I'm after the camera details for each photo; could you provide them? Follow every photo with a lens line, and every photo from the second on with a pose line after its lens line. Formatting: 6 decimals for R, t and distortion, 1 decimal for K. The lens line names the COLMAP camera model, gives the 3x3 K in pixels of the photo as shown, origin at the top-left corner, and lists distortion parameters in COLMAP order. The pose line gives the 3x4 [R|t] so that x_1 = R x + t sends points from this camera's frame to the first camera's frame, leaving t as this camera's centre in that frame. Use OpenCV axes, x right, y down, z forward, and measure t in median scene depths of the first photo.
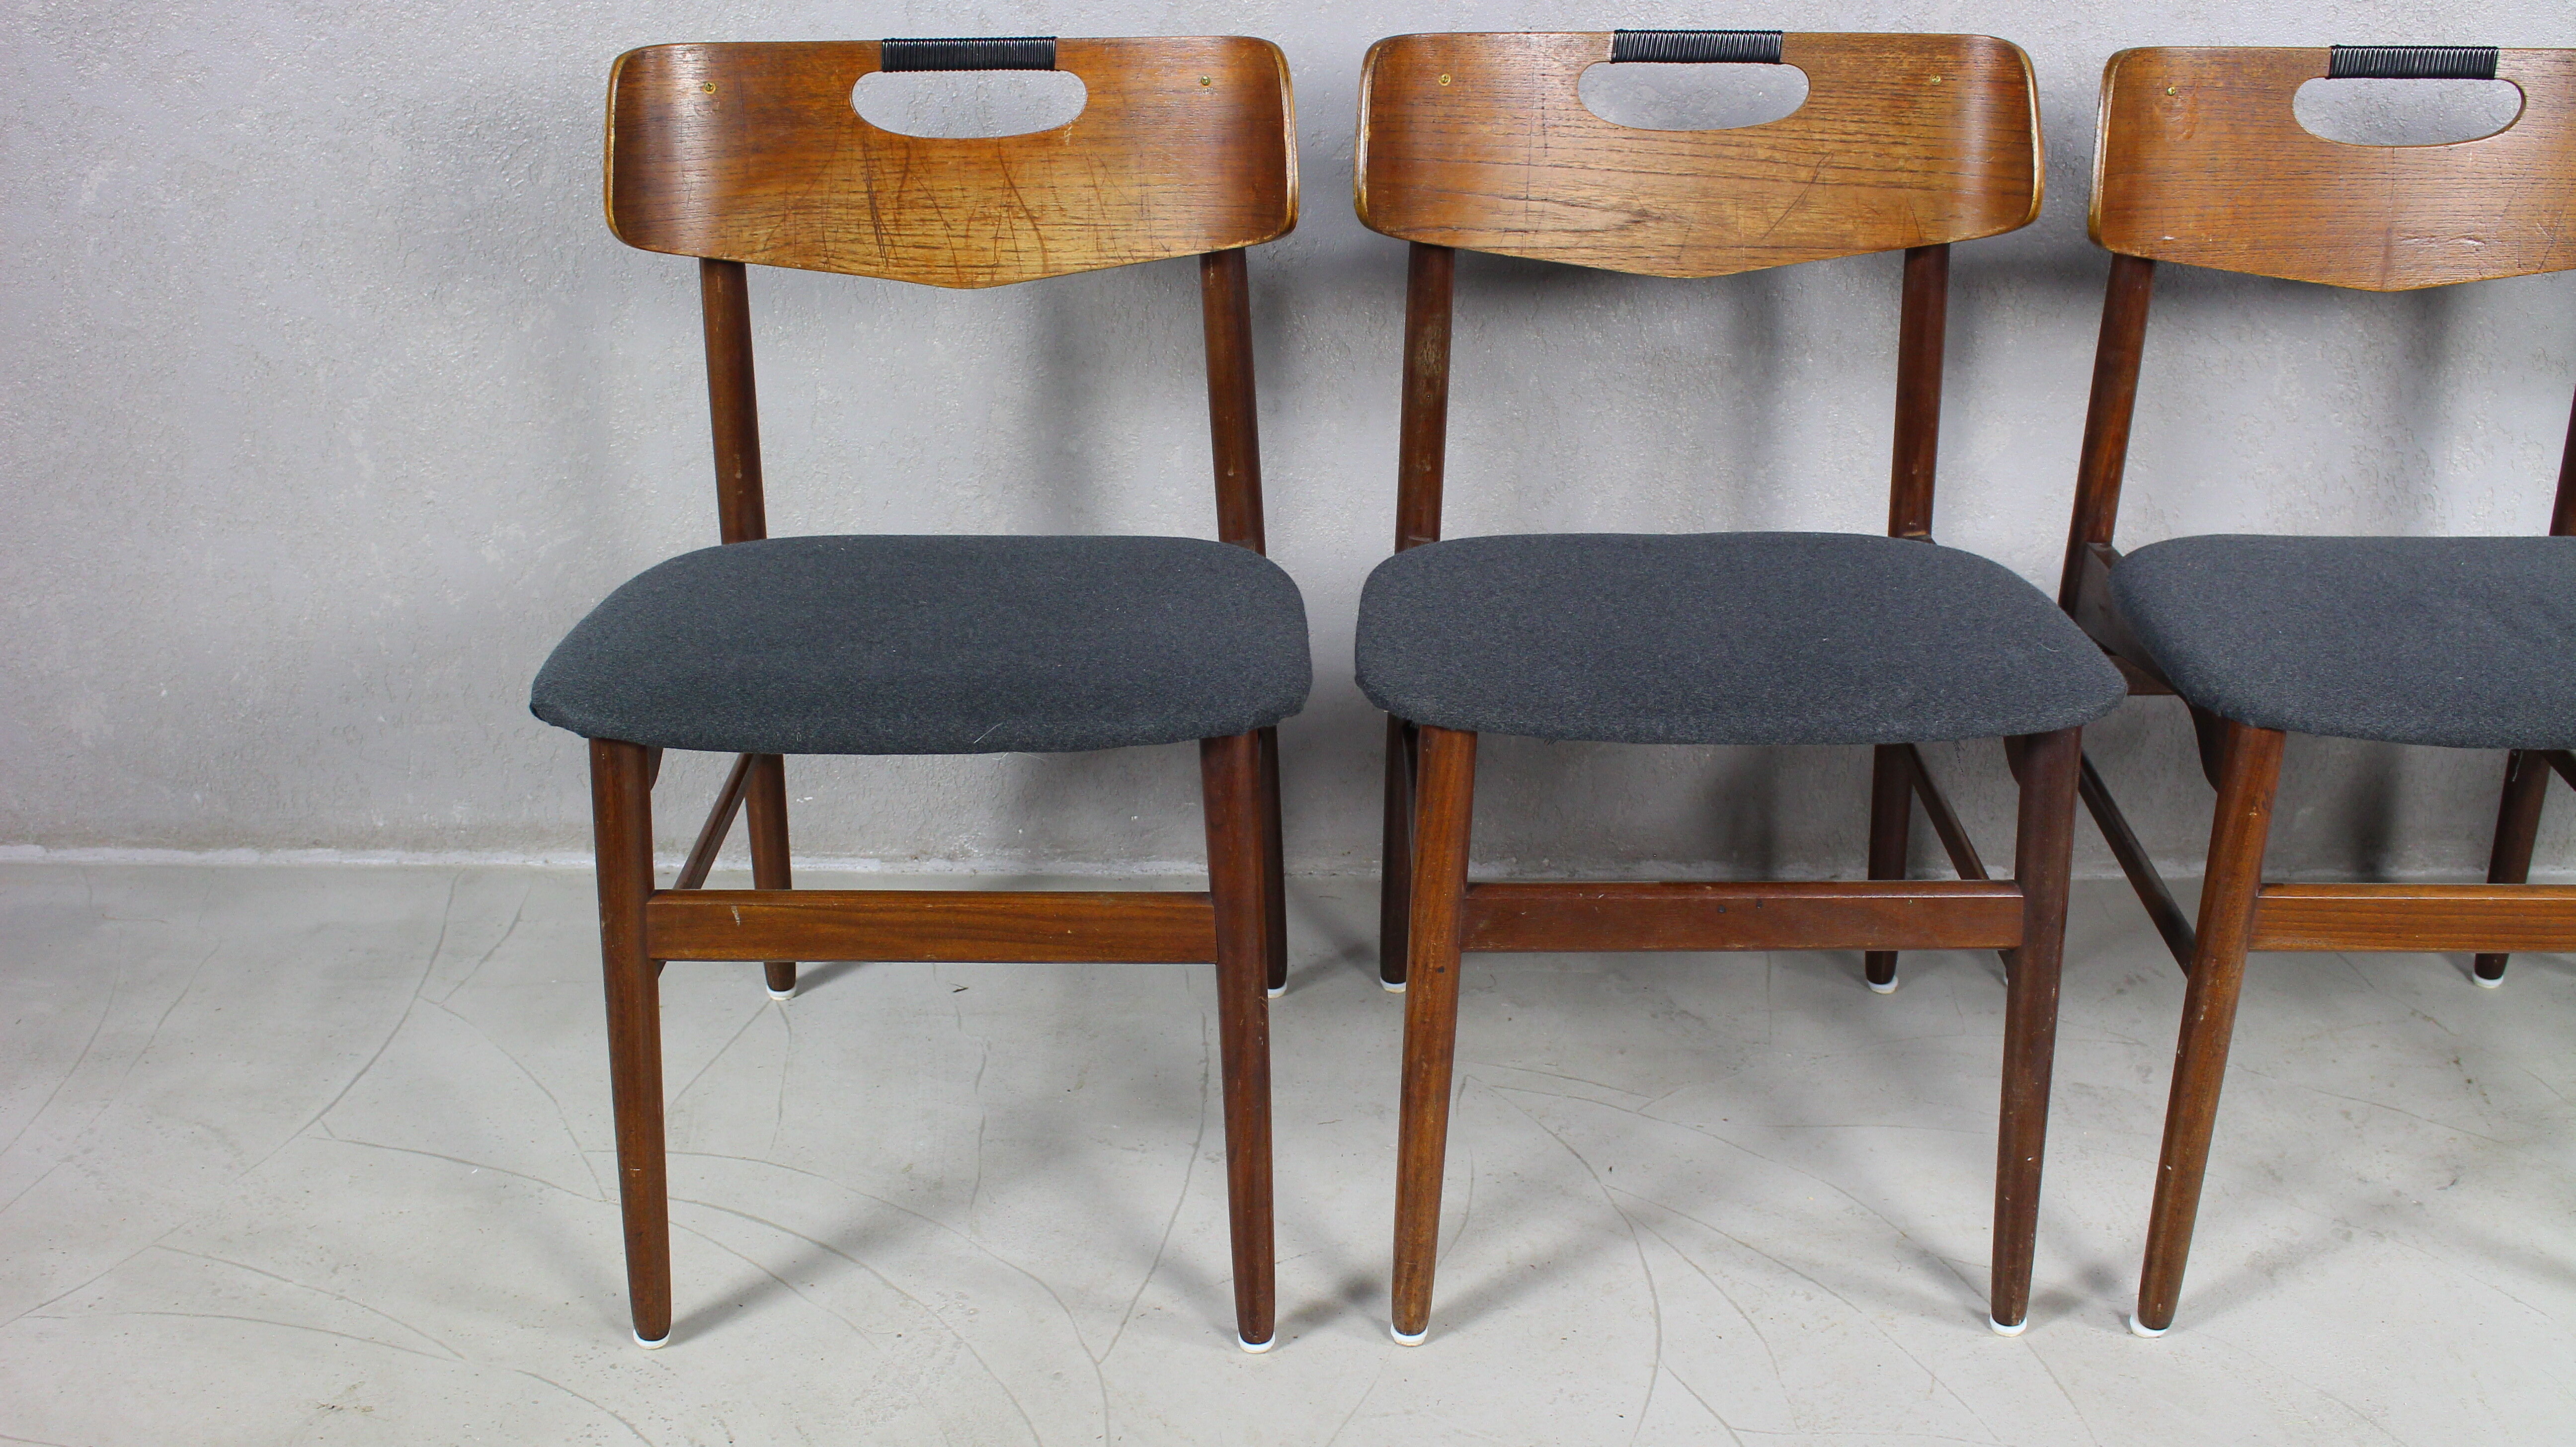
lens RADIAL K [[2640.9, 0, 1278.2], [0, 2640.9, 716.7], [0, 0, 1]] dist [-0.088826, 0.000000]
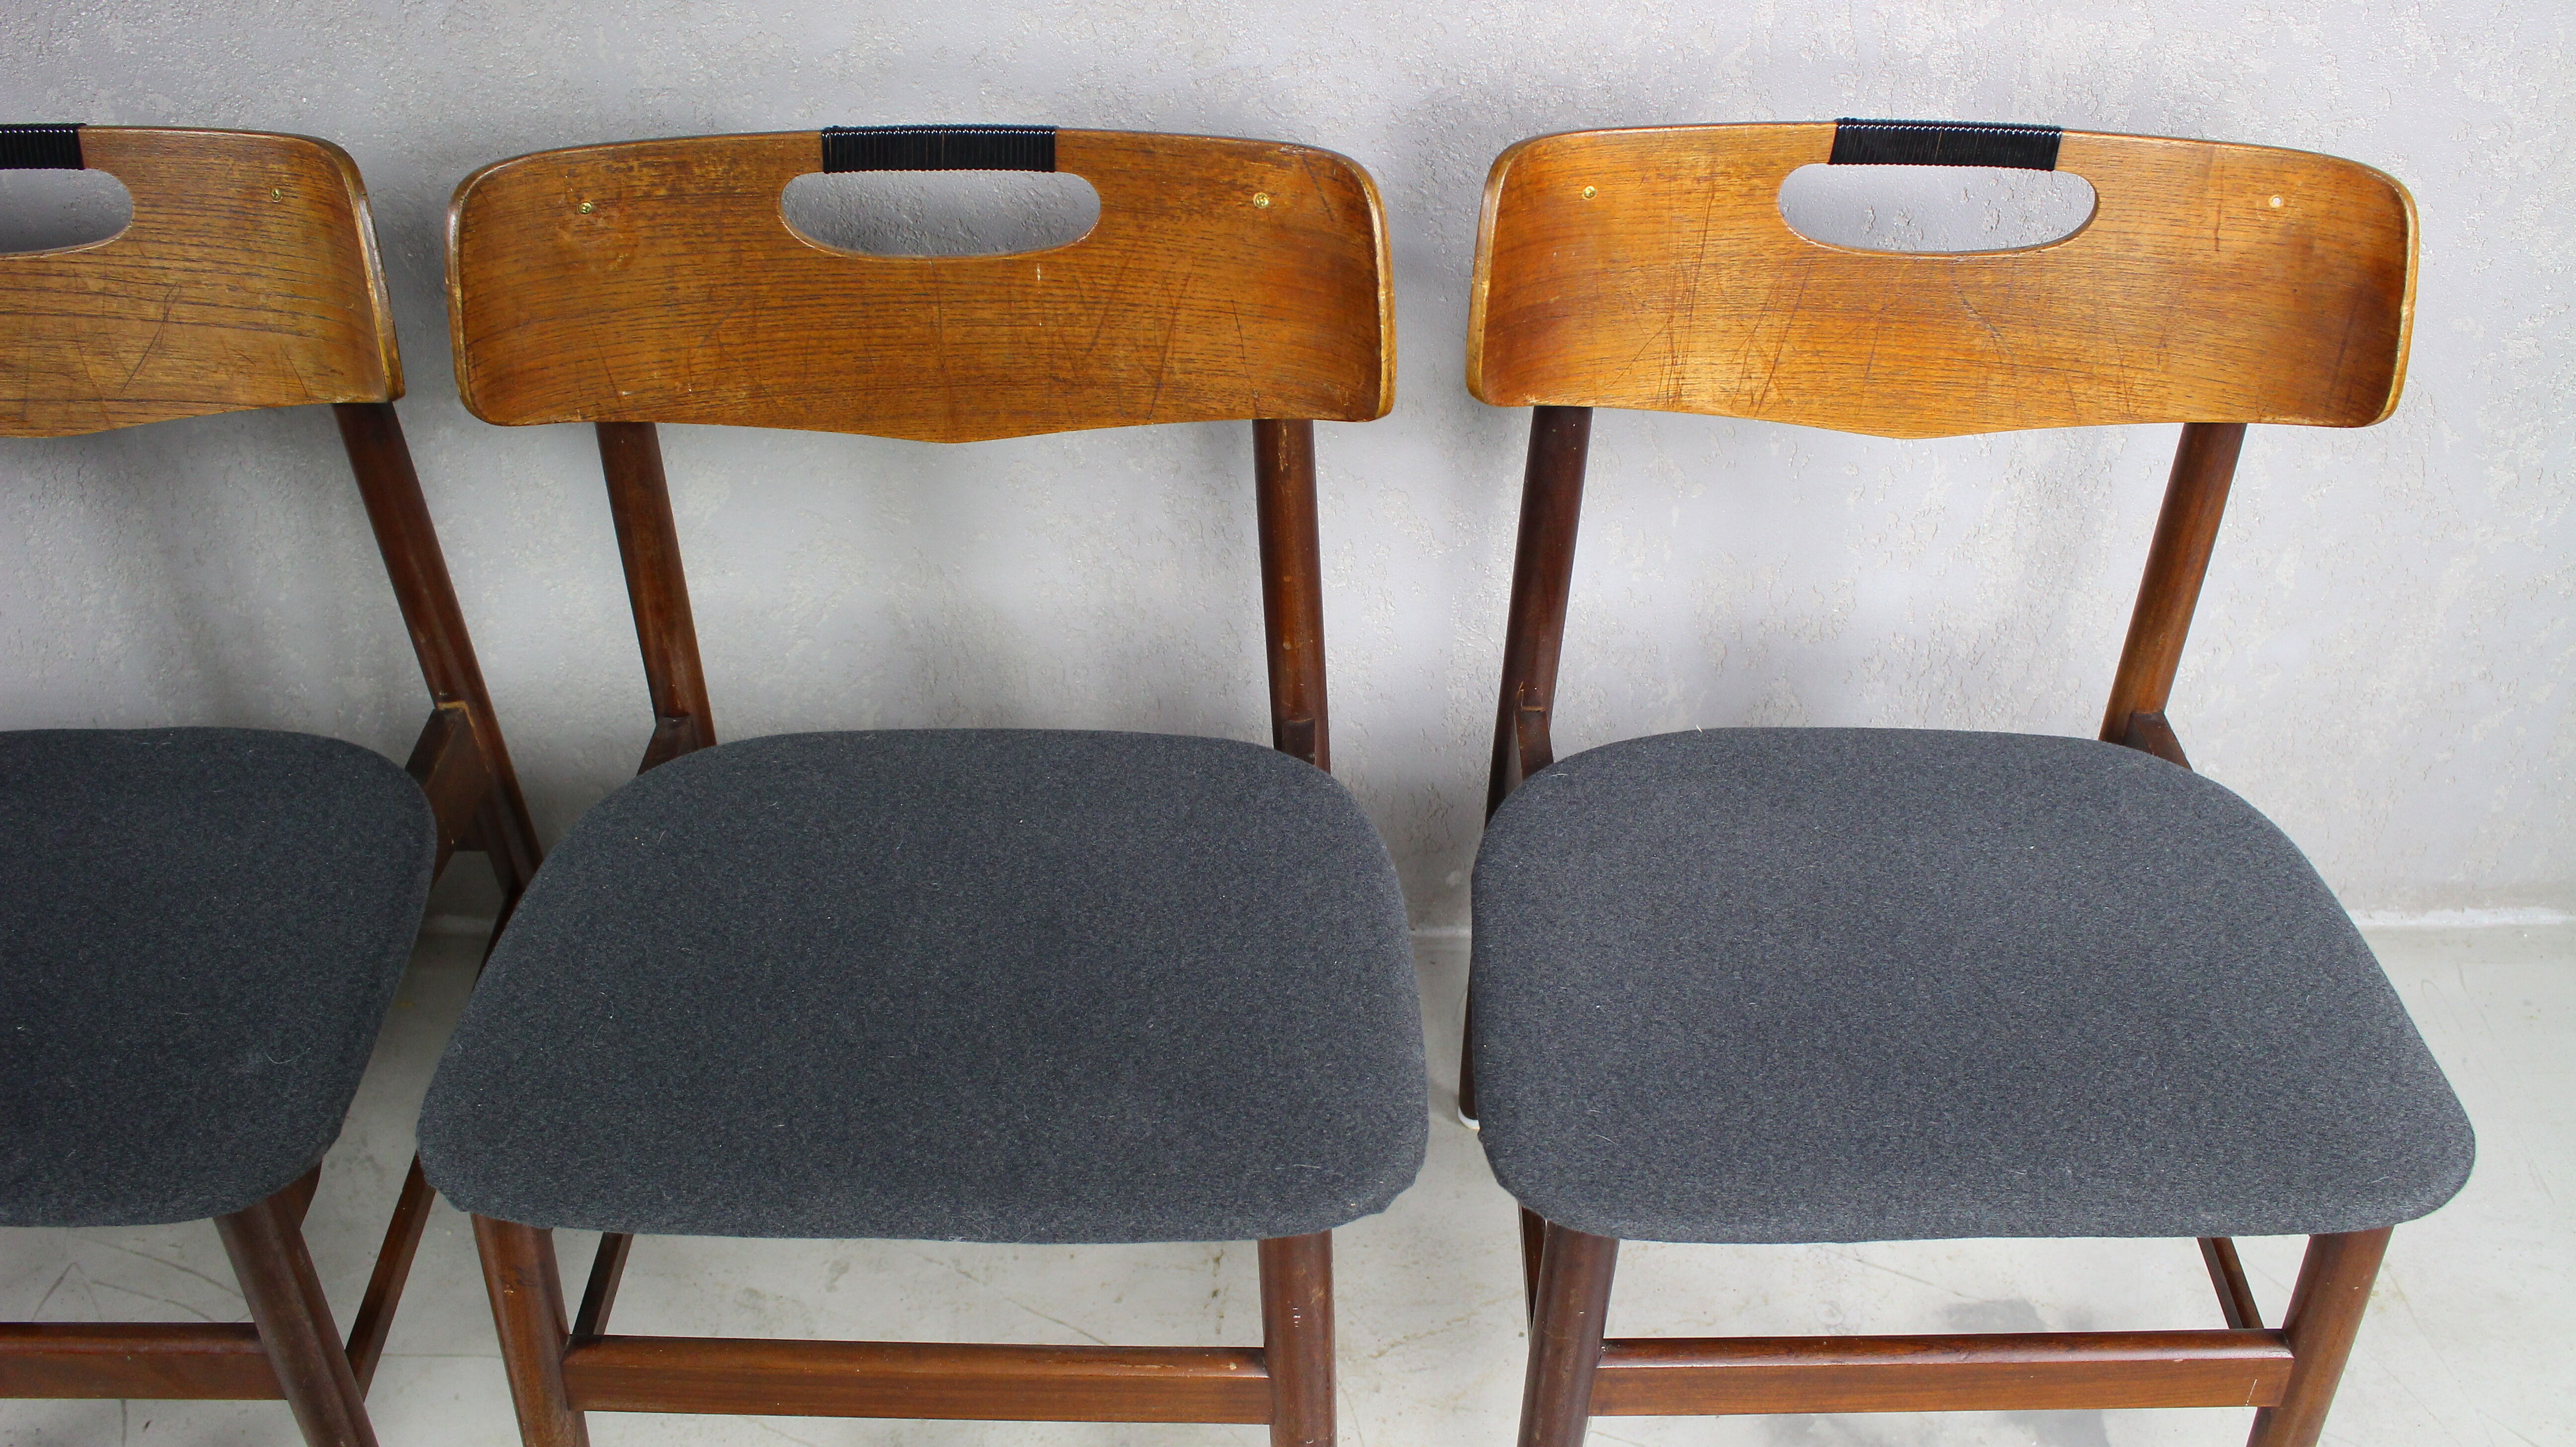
lens RADIAL K [[2381.6, 0, 1268.3], [0, 2381.6, 731.4], [0, 0, 1]] dist [-0.091373, 0.000000]
pose [[0.999909, -0.006199, 0.011982, 0.513946], [0.002796, 0.964106, 0.265503, -0.267363], [-0.013197, -0.265445, 0.964036, 0.320686]]
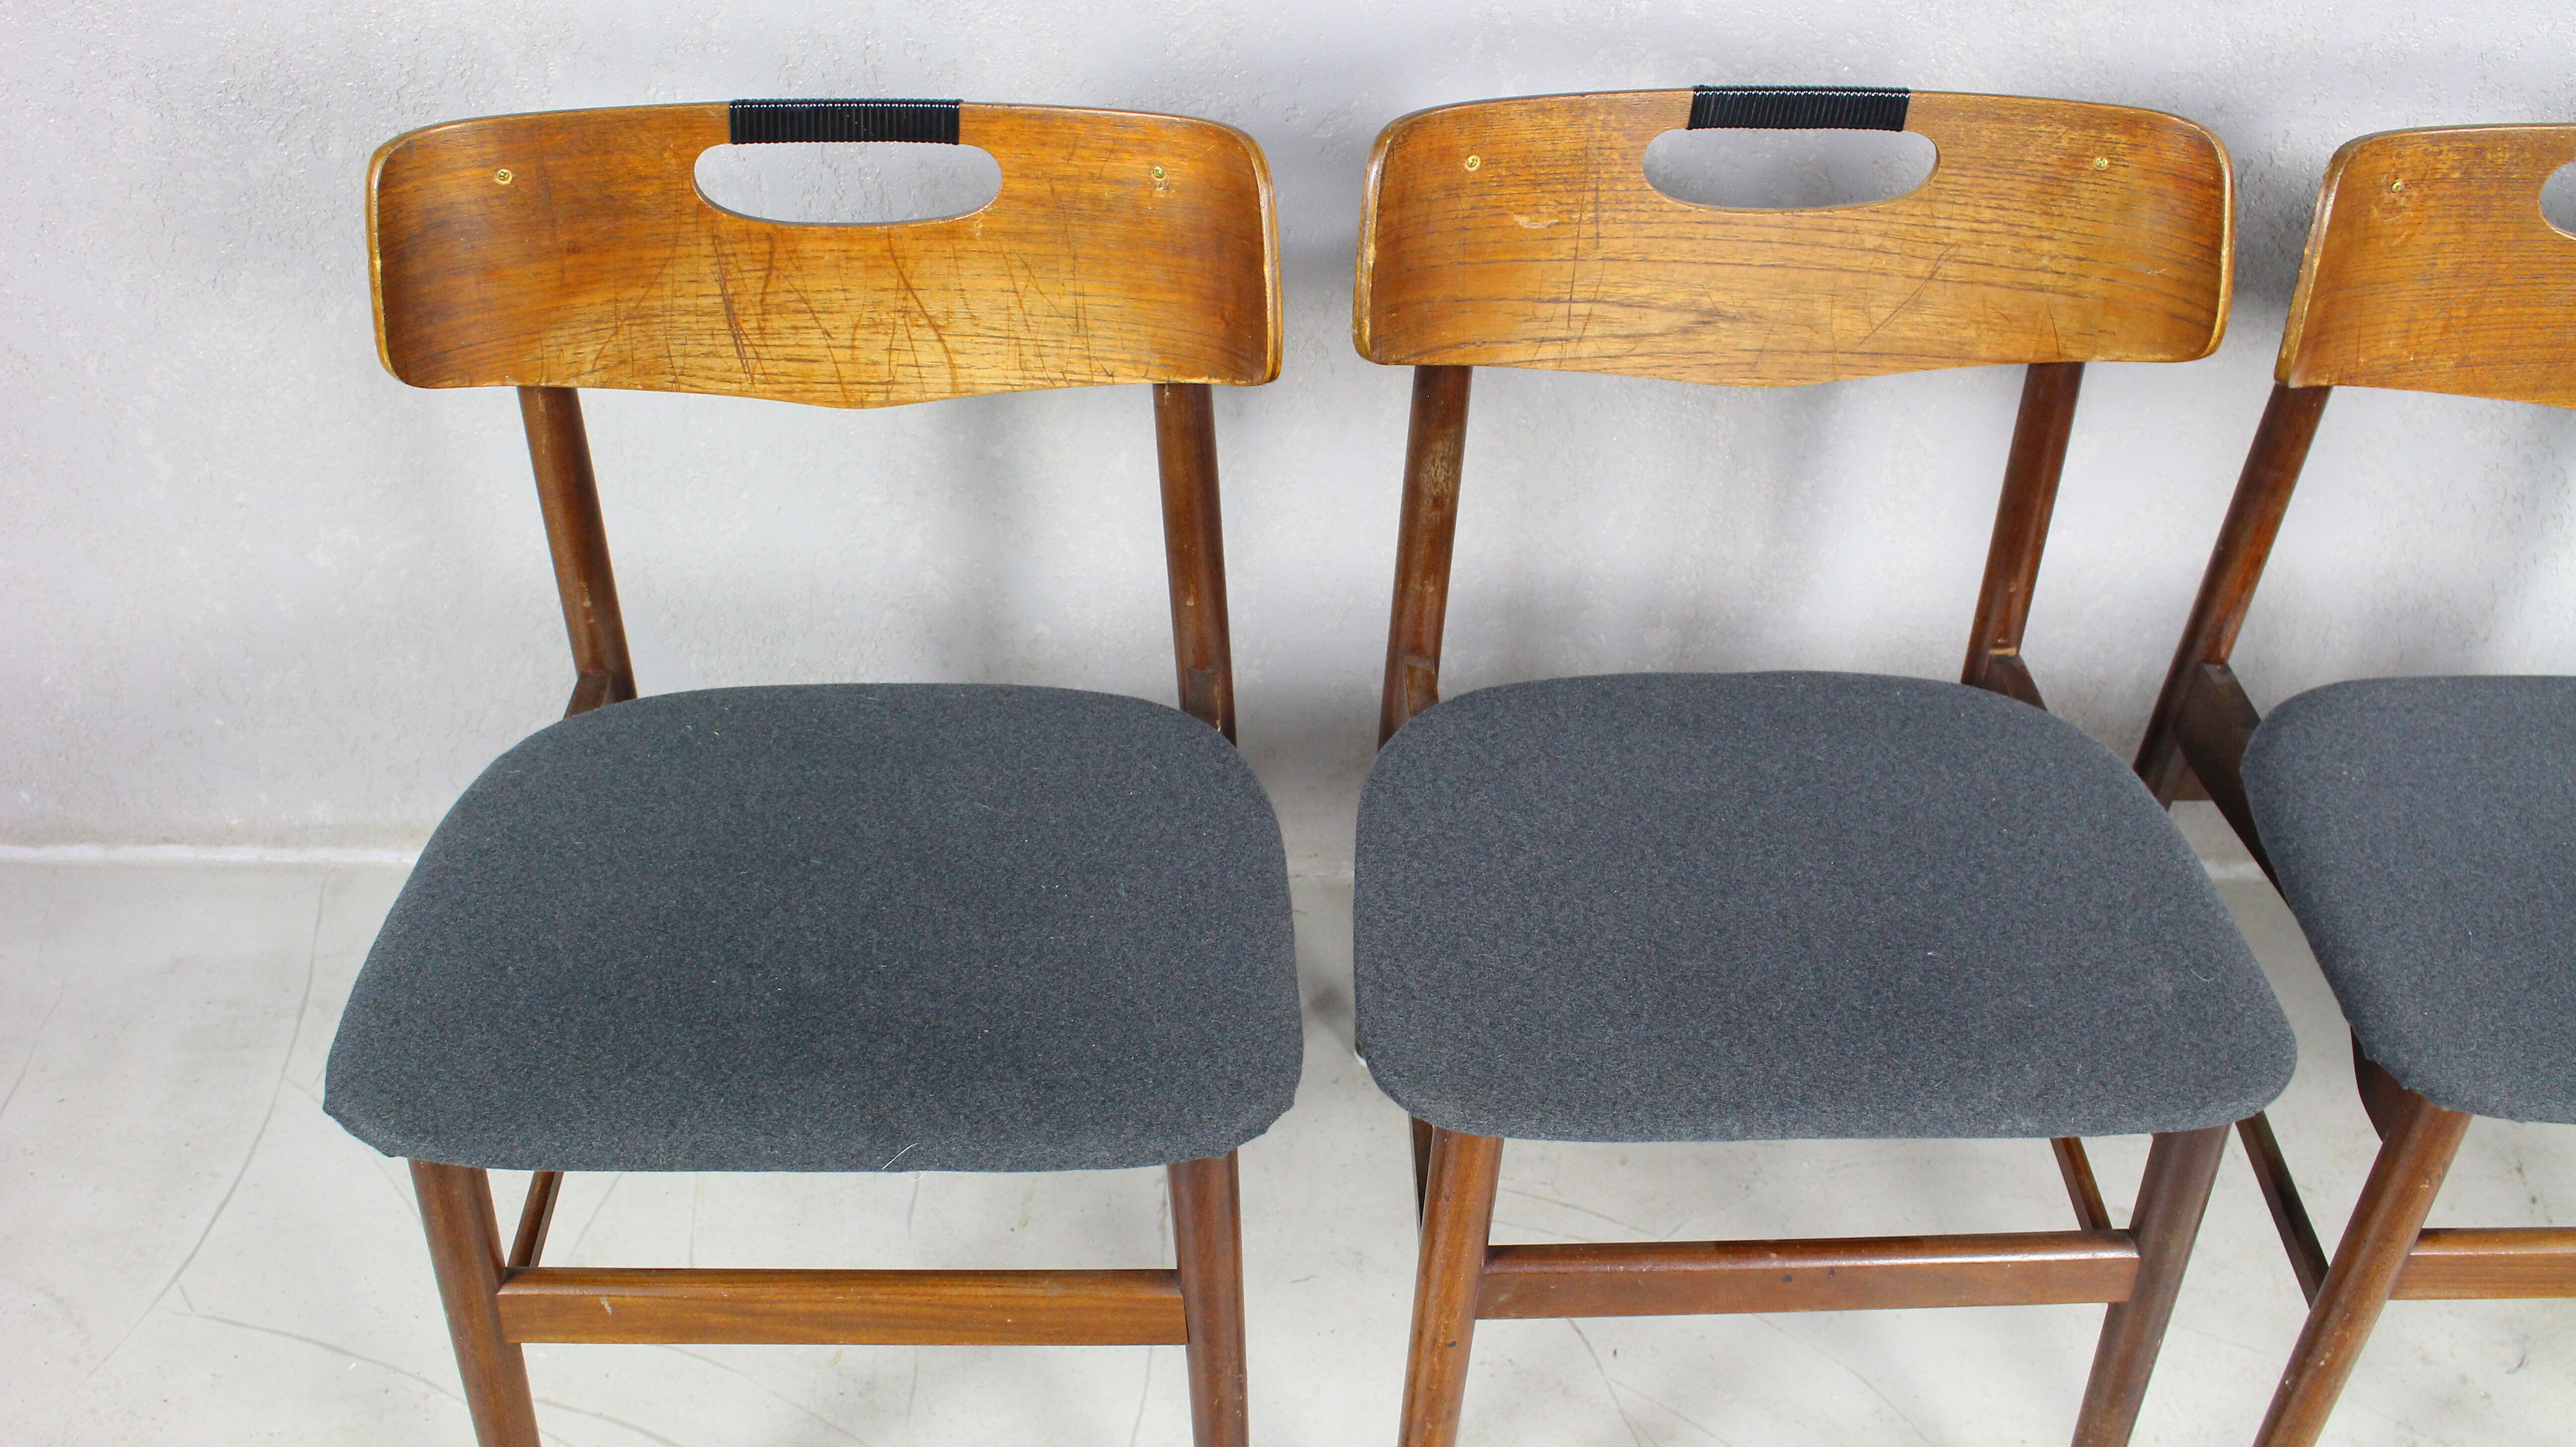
lens RADIAL K [[2381.6, 0, 1284.0], [0, 2381.6, 734.4], [0, 0, 1]] dist [-0.091373, 0.000000]
pose [[0.999376, -0.004572, 0.035021, -0.015803], [-0.004863, 0.964328, 0.264665, -0.258917], [-0.034981, -0.264670, 0.963704, 0.288564]]
